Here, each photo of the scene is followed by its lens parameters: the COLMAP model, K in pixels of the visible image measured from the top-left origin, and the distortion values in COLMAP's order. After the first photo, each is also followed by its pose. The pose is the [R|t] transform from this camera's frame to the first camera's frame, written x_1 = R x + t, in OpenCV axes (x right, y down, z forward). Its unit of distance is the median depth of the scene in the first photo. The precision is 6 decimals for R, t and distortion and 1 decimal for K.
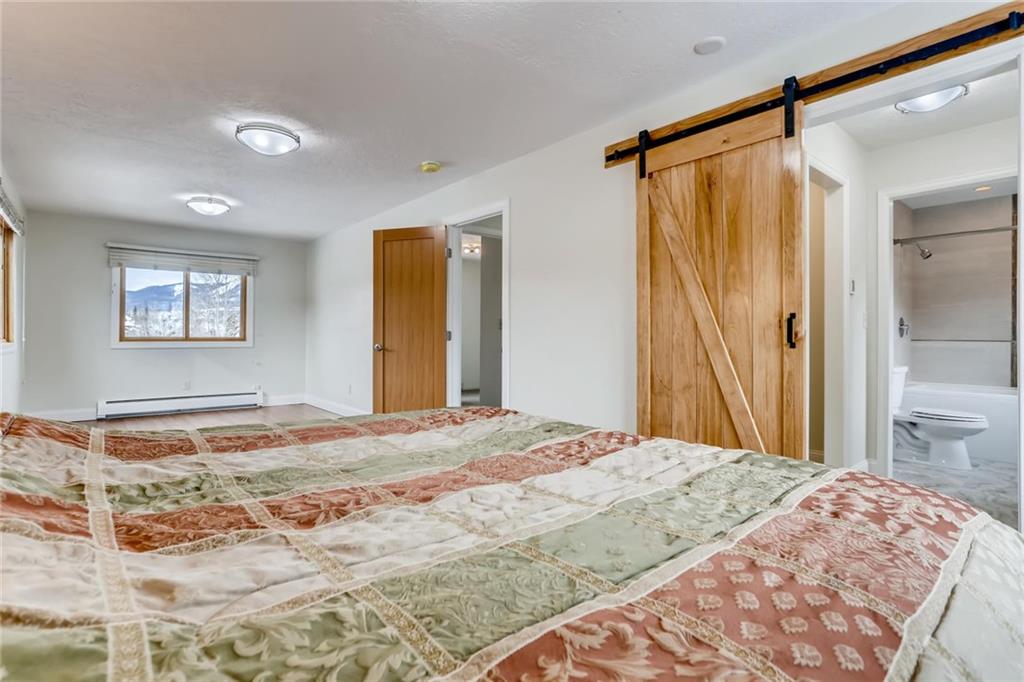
lens RADIAL K [[499.1, 0, 507.6], [0, 499.1, 343.3], [0, 0, 1]] dist [-0.028613, 0.026900]
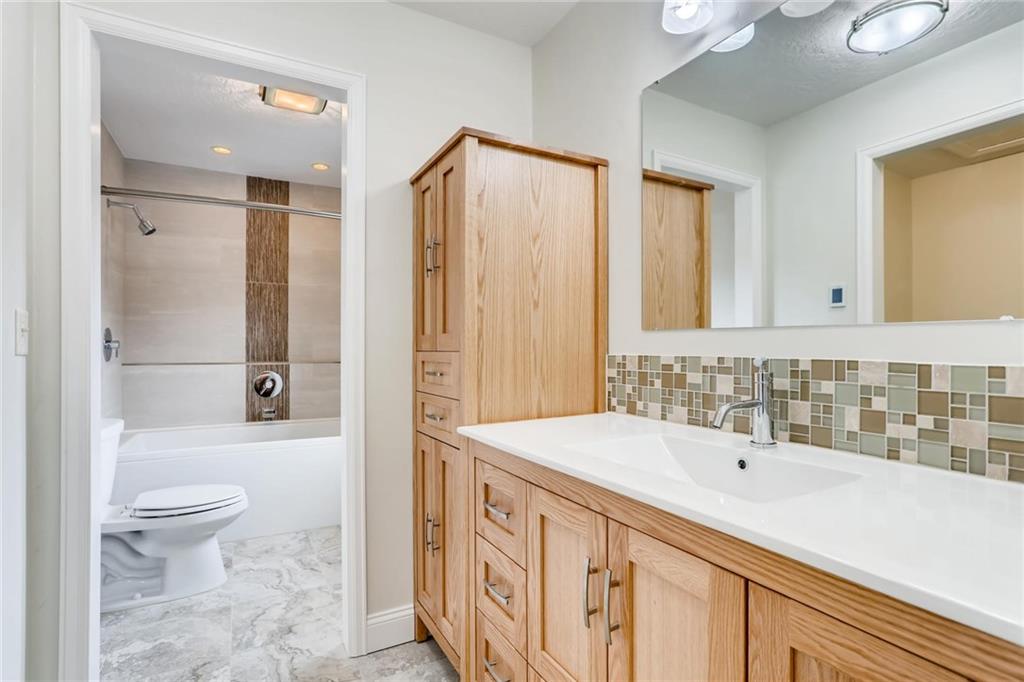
lens RADIAL K [[518.0, 0, 512.3], [0, 518.0, 348.7], [0, 0, 1]] dist [0.016002, -0.000278]
pose [[0.214545, -0.001332, 0.976713, 0.351349], [0.006722, 0.999977, -0.000113, -0.027483], [-0.976691, 0.006590, 0.214549, 0.476357]]
